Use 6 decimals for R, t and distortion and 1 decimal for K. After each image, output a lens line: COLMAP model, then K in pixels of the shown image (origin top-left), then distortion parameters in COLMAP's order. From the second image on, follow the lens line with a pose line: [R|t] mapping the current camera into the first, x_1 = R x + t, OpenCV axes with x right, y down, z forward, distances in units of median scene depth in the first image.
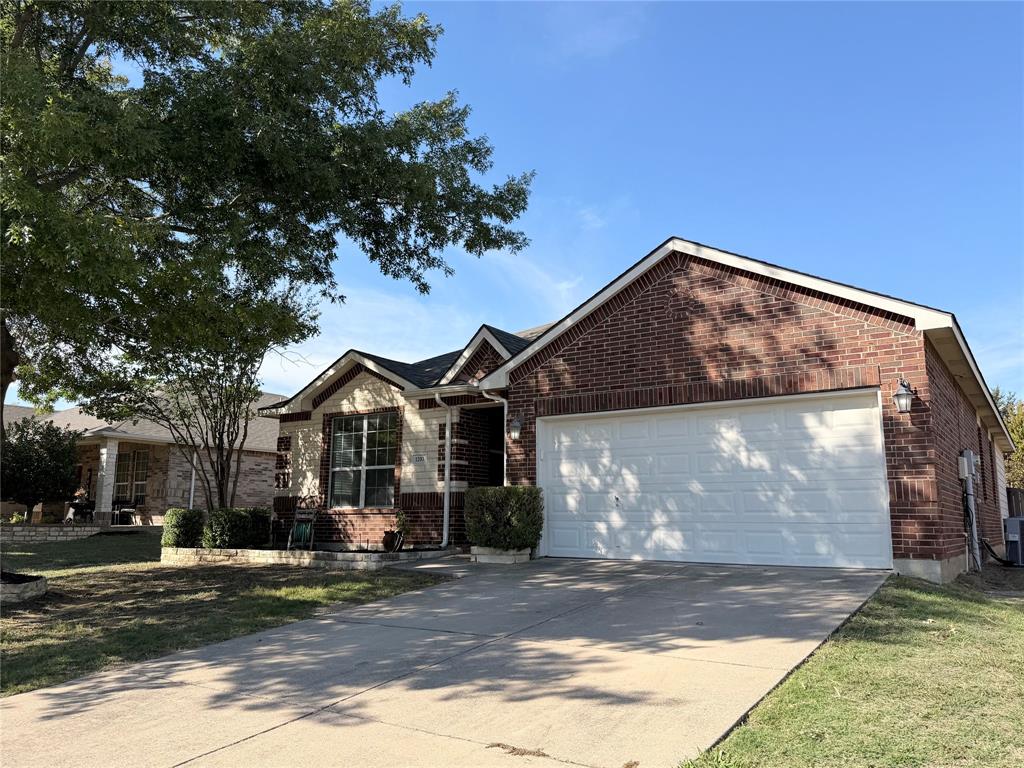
lens RADIAL K [[774.7, 0, 516.9], [0, 774.7, 386.0], [0, 0, 1]] dist [0.196579, -0.378113]
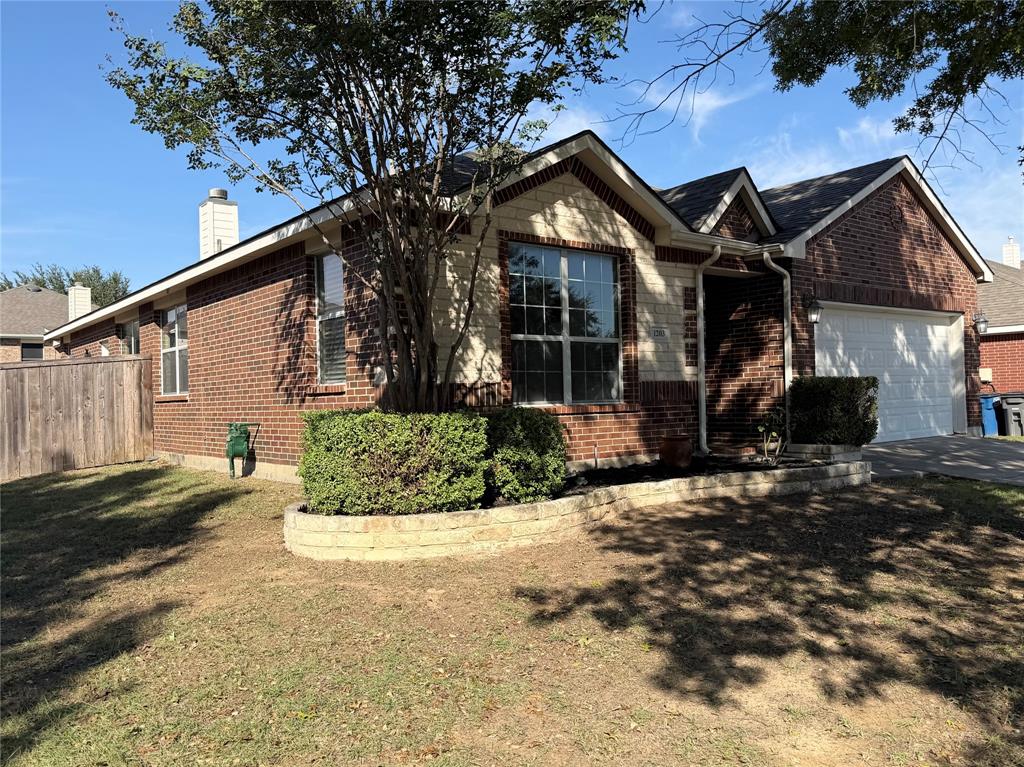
lens RADIAL K [[774.7, 0, 516.9], [0, 774.7, 385.5], [0, 0, 1]] dist [0.196579, -0.378113]
pose [[0.302500, 0.002610, 0.953146, -0.932071], [-0.137495, 0.989657, 0.040927, 0.145716], [-0.943180, -0.143433, 0.299730, 1.022164]]
